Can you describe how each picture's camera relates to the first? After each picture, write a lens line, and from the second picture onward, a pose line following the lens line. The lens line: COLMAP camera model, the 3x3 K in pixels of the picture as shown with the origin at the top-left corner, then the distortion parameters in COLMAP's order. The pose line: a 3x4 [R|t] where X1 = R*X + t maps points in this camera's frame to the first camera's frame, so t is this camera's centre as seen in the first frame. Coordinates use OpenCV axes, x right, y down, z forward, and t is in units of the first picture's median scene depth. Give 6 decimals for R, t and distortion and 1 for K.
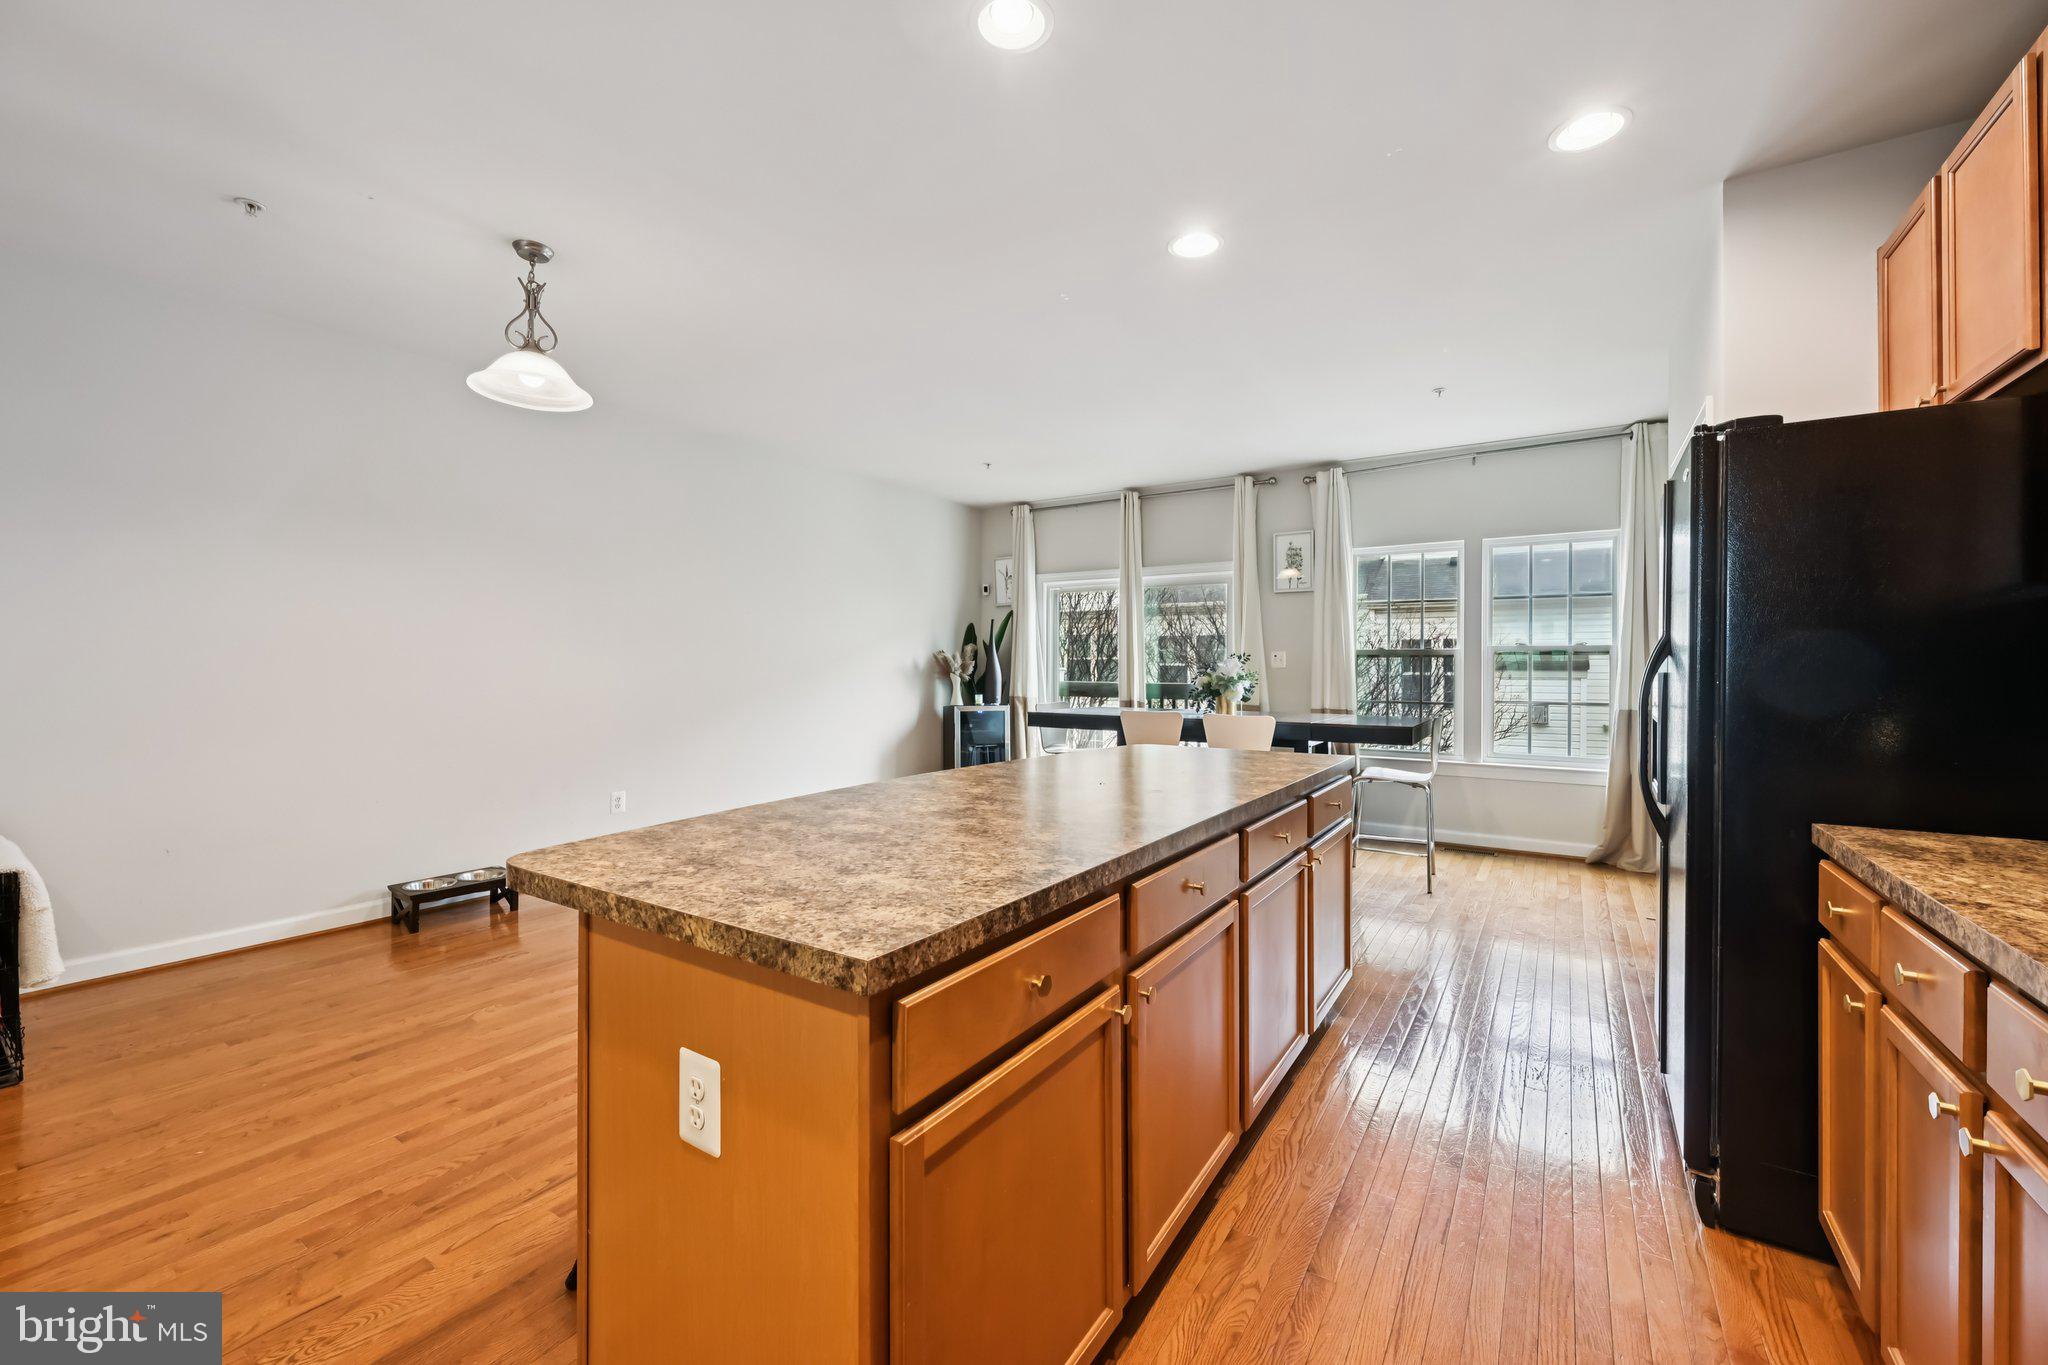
lens RADIAL K [[814.7, 0, 1026.5], [0, 814.7, 664.9], [0, 0, 1]] dist [-0.001659, 0.000120]
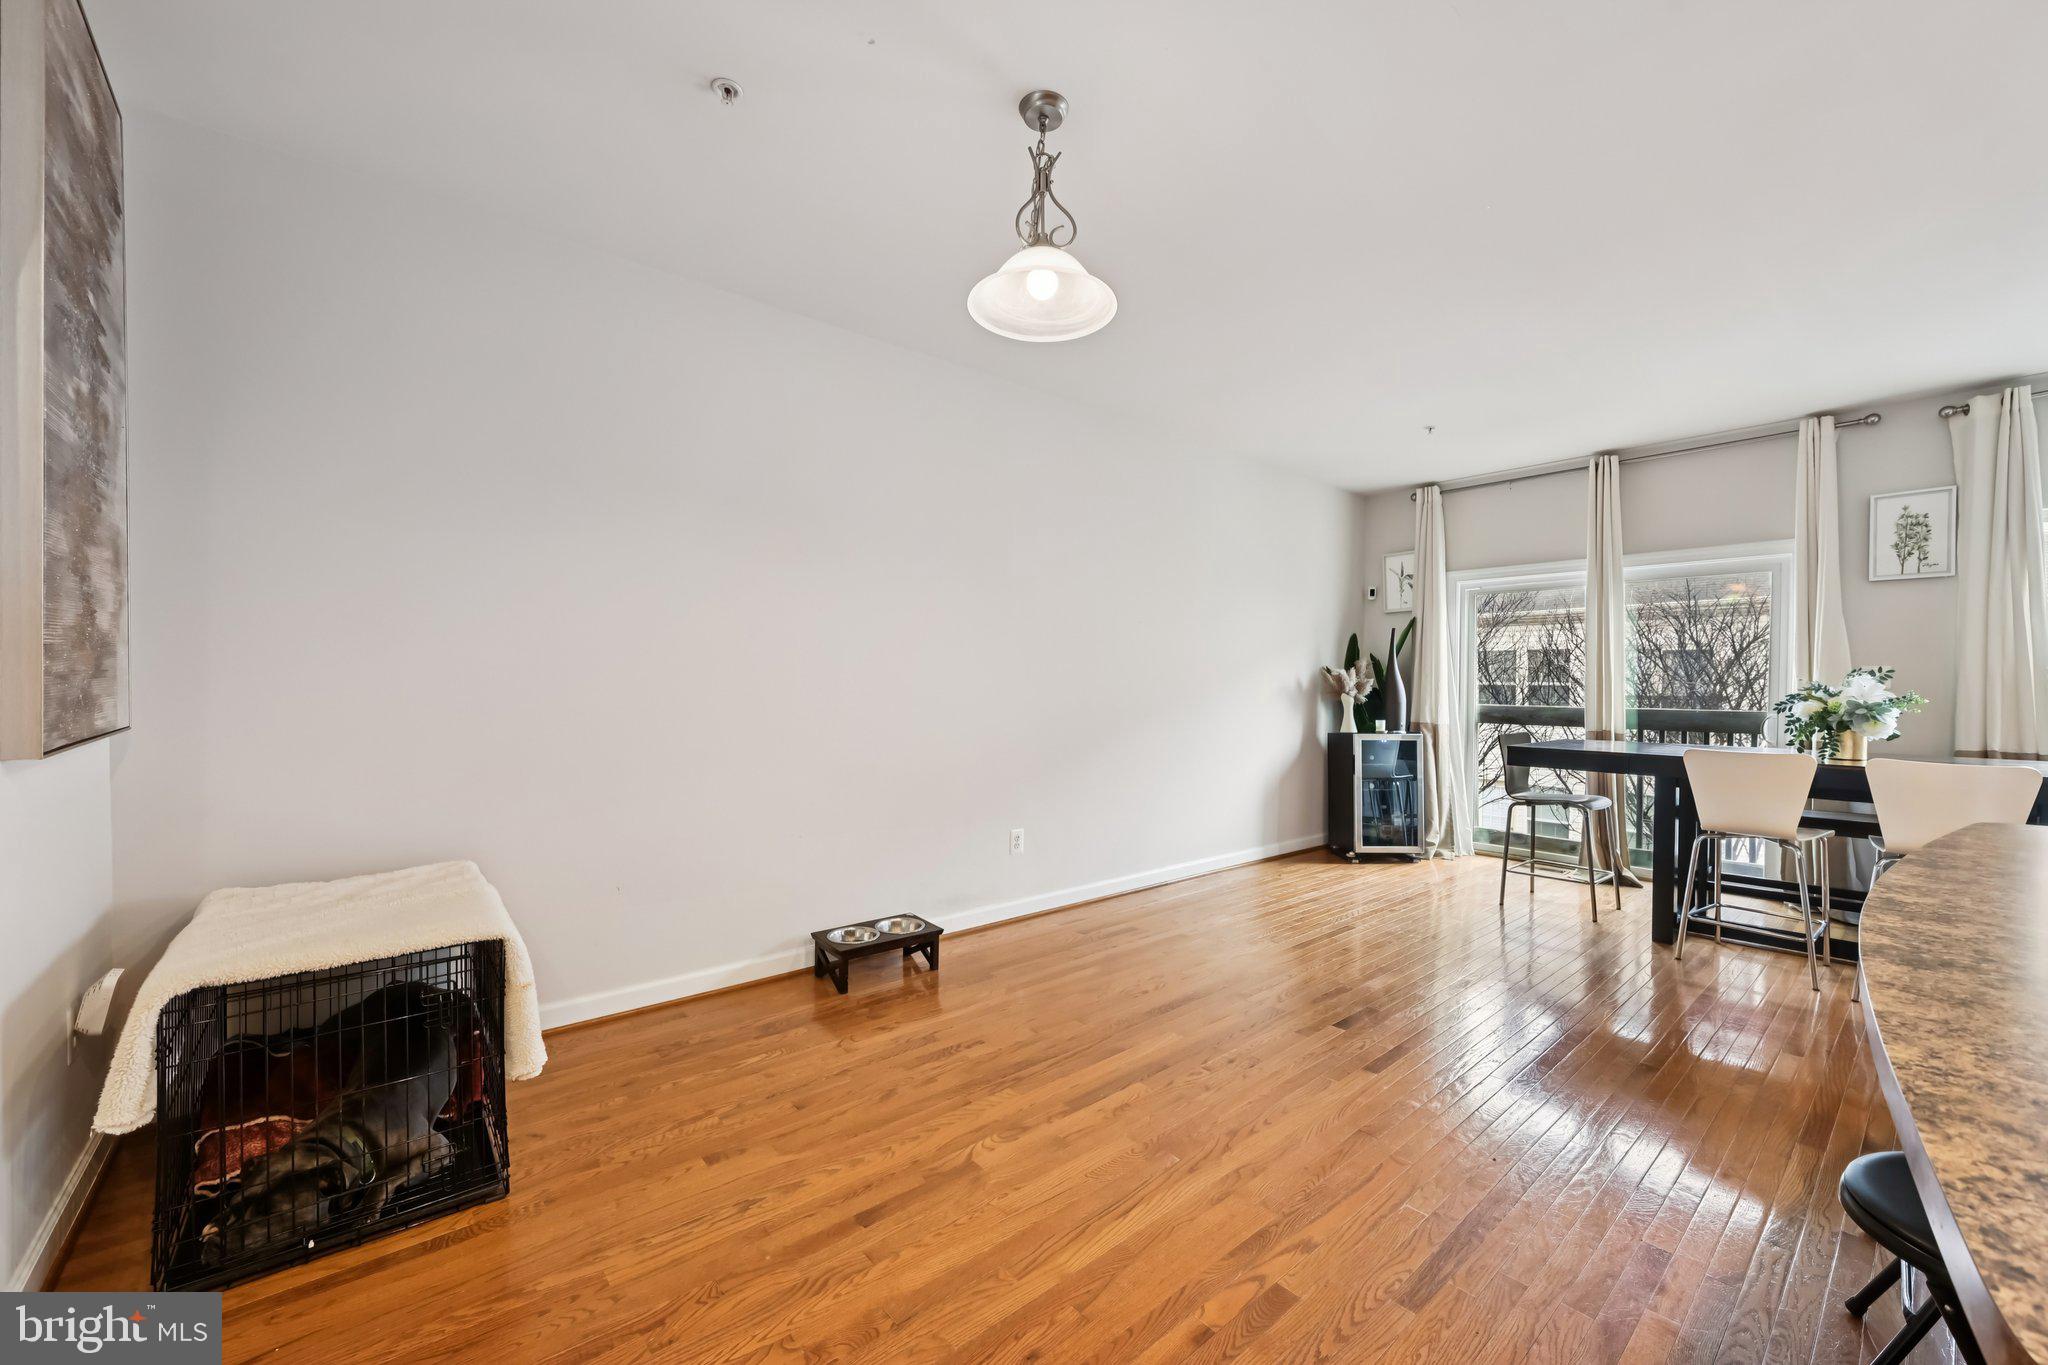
lens RADIAL K [[803.5, 0, 1031.2], [0, 803.5, 690.8], [0, 0, 1]] dist [-0.000328, -0.000049]
pose [[0.961180, 0.006122, -0.275856, -0.316092], [-0.003368, 0.999940, 0.010455, -0.000221], [0.275903, -0.009120, 0.961142, 0.231926]]
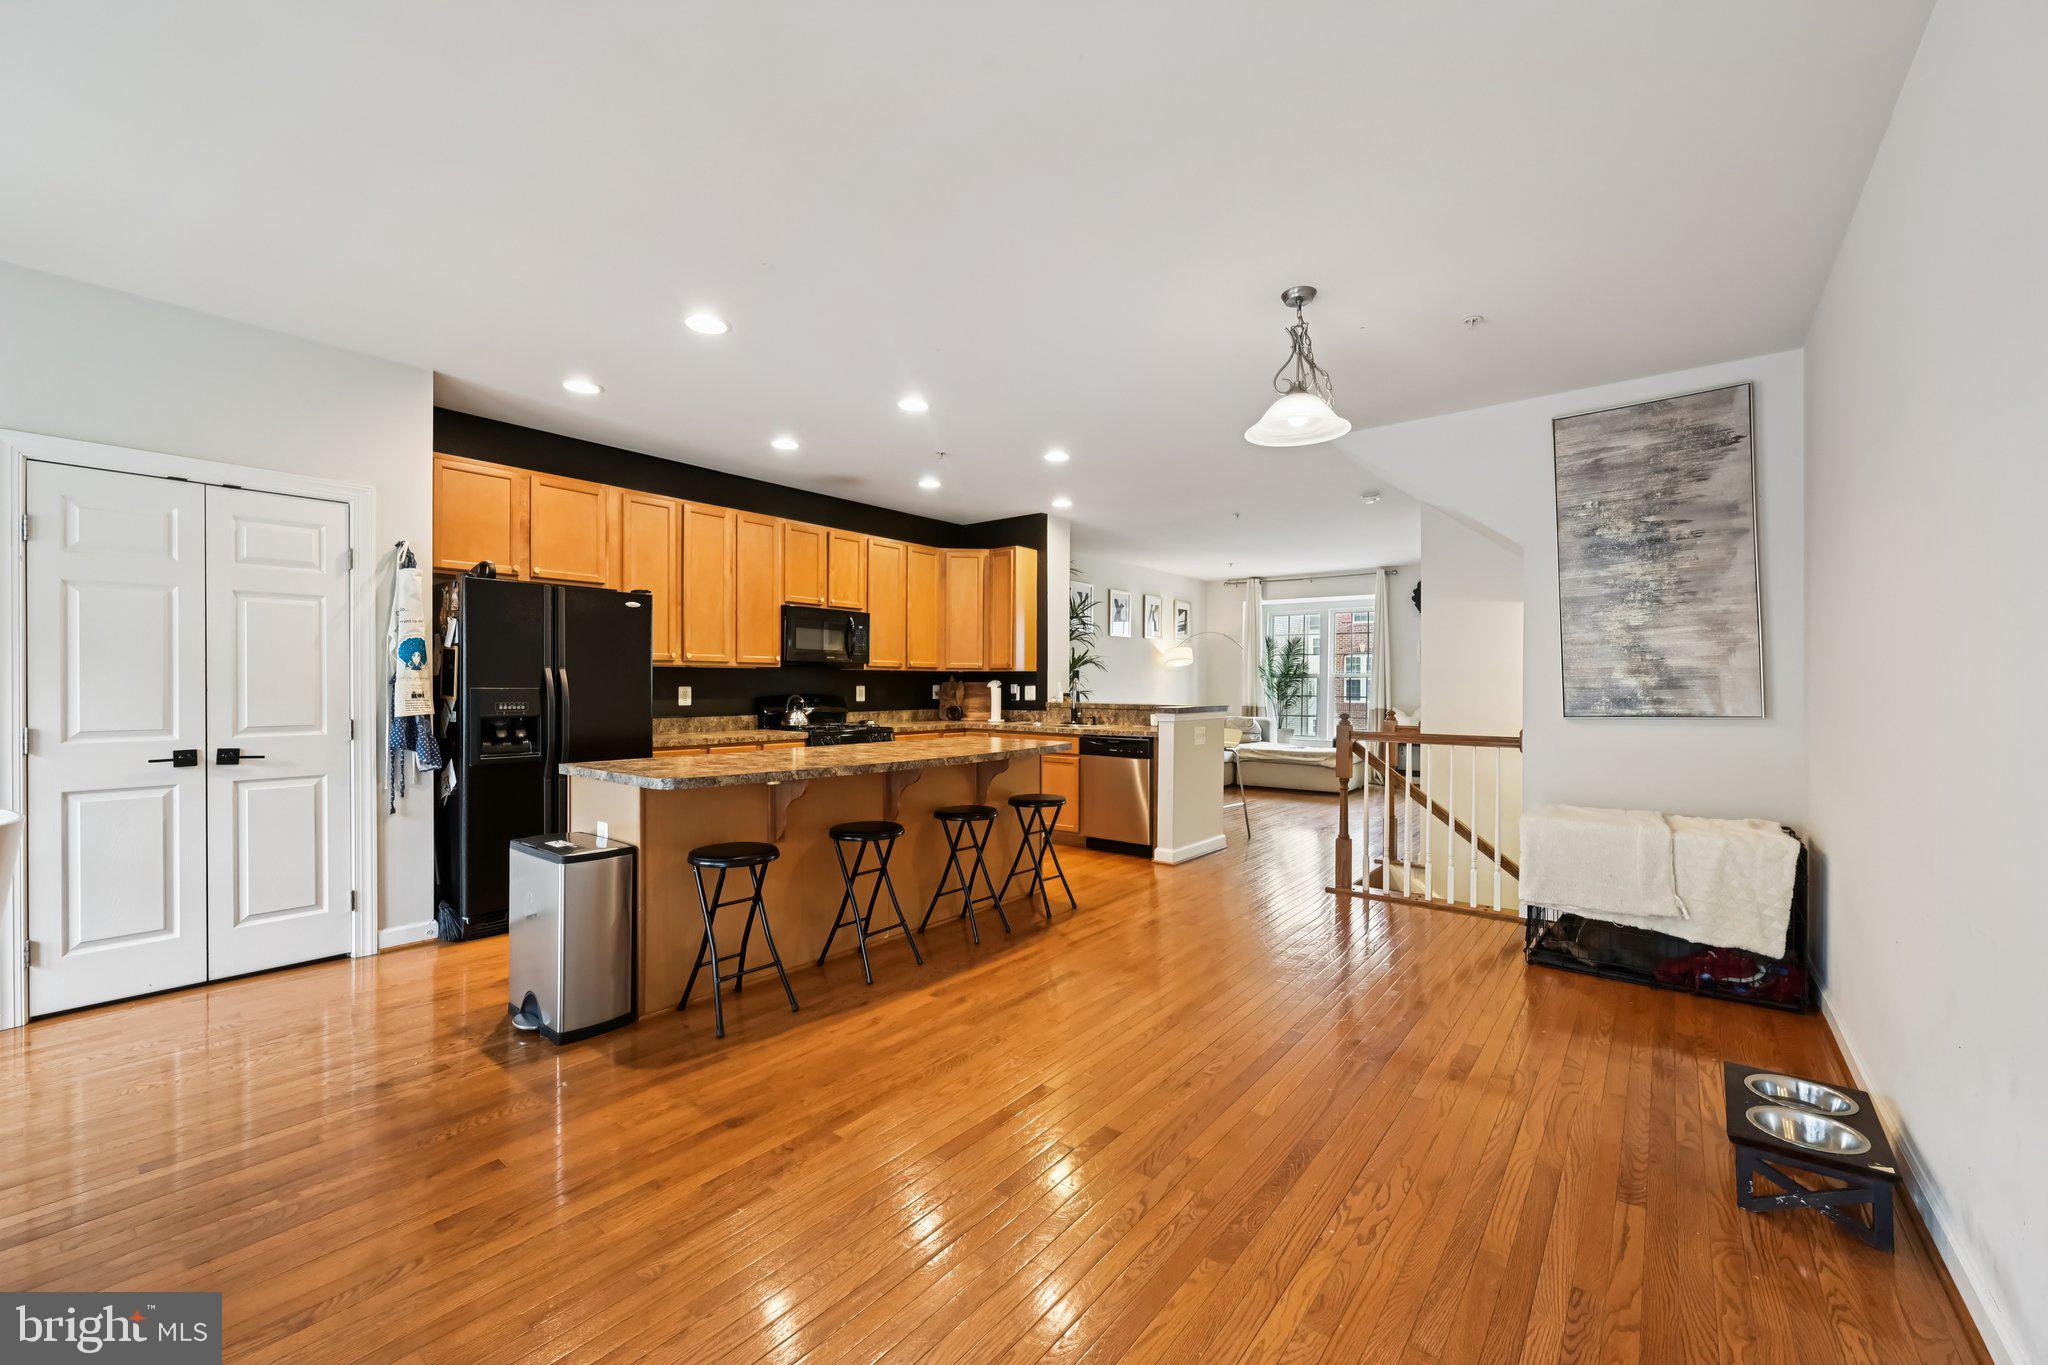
lens RADIAL K [[806.8, 0, 1032.6], [0, 806.8, 688.1], [0, 0, 1]] dist [-0.000053, 0.000117]
pose [[-0.996807, -0.003110, 0.079792, -0.270972], [-0.003248, 0.999993, -0.001594, 0.002273], [-0.079786, -0.001848, -0.996810, 1.474864]]
